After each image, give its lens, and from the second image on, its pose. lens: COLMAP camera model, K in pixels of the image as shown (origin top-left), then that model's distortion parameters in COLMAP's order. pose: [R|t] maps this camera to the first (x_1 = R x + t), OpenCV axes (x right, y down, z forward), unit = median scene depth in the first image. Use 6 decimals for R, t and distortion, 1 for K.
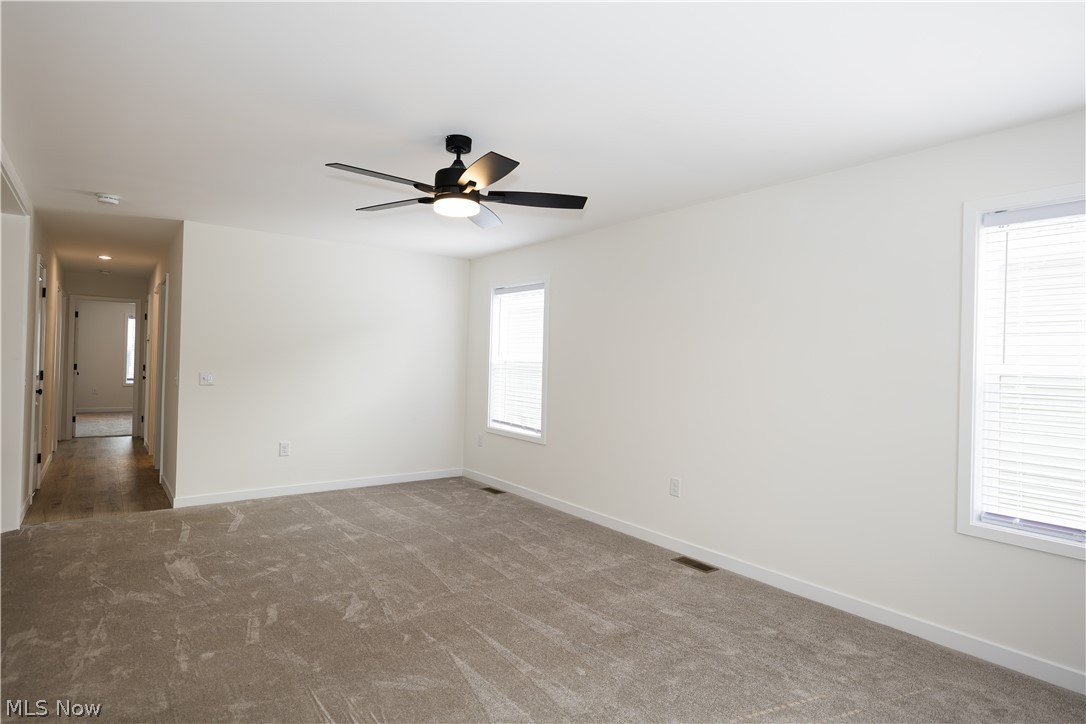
lens RADIAL K [[561.9, 0, 540.0], [0, 561.9, 360.2], [0, 0, 1]] dist [-0.002249, 0.002515]
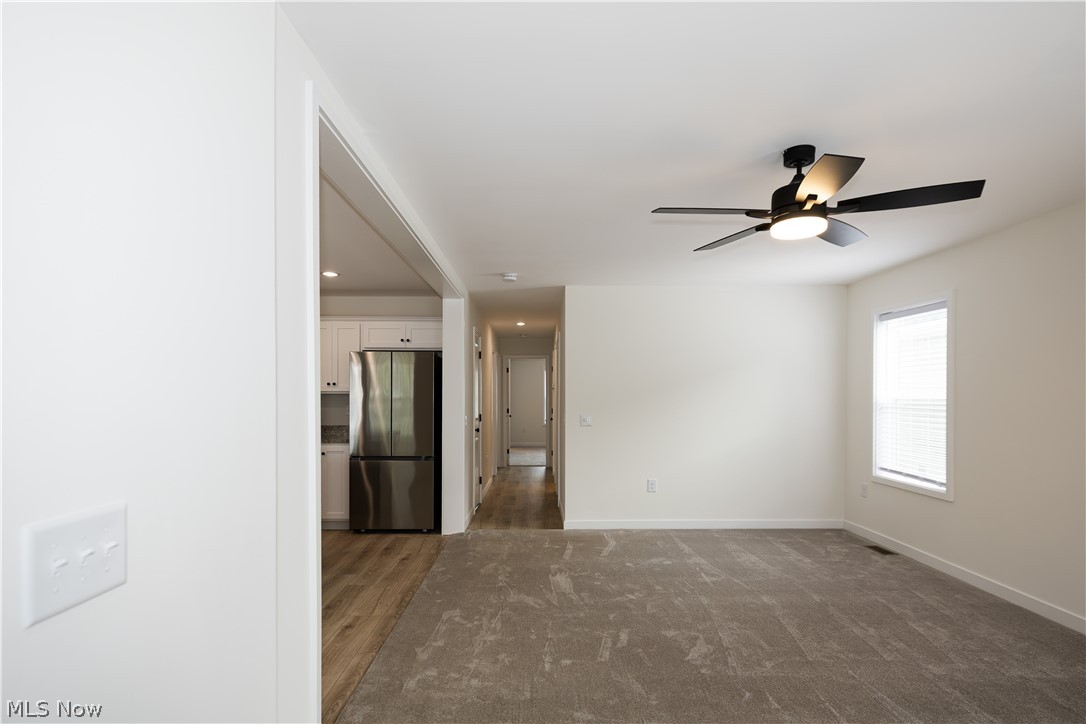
lens RADIAL K [[561.9, 0, 558.2], [0, 561.9, 403.9], [0, 0, 1]] dist [-0.002249, 0.002515]
pose [[0.811455, -0.017638, -0.584149, 0.041164], [0.020720, 0.999784, -0.001406, 0.000016], [0.584048, -0.010963, 0.811645, 0.037022]]
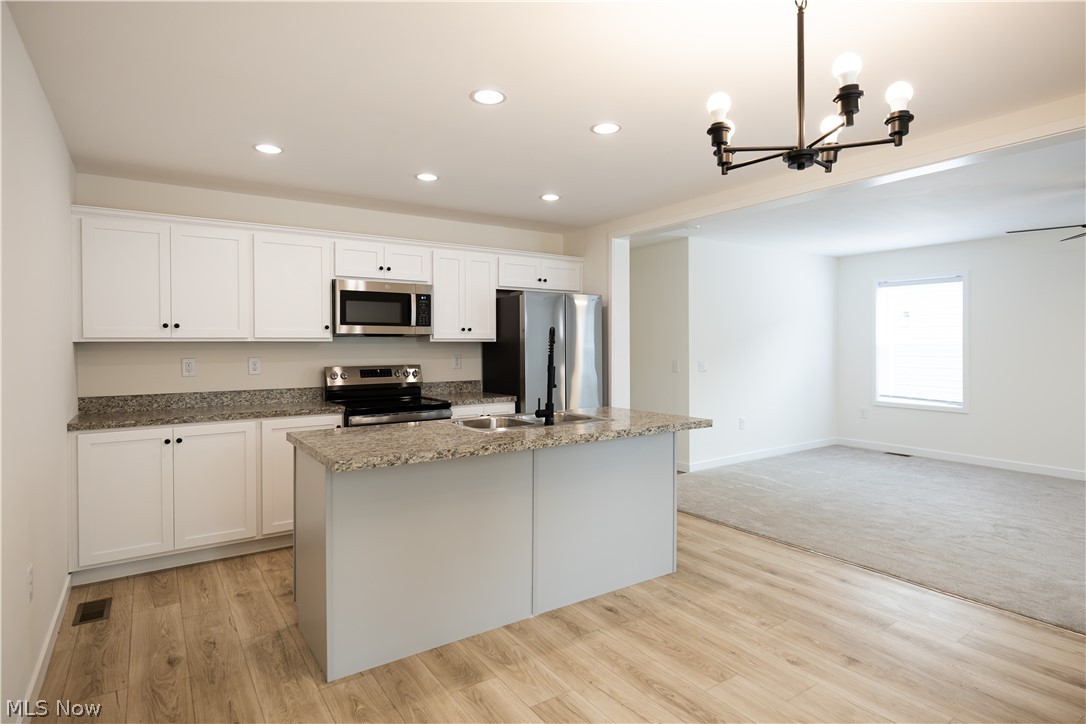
lens RADIAL K [[561.9, 0, 562.4], [0, 561.9, 344.0], [0, 0, 1]] dist [-0.002249, 0.002515]
pose [[0.997919, -0.027487, -0.058325, -1.366384], [0.027692, 0.999613, 0.002703, -0.042710], [0.058229, -0.004312, 0.998294, -0.398801]]
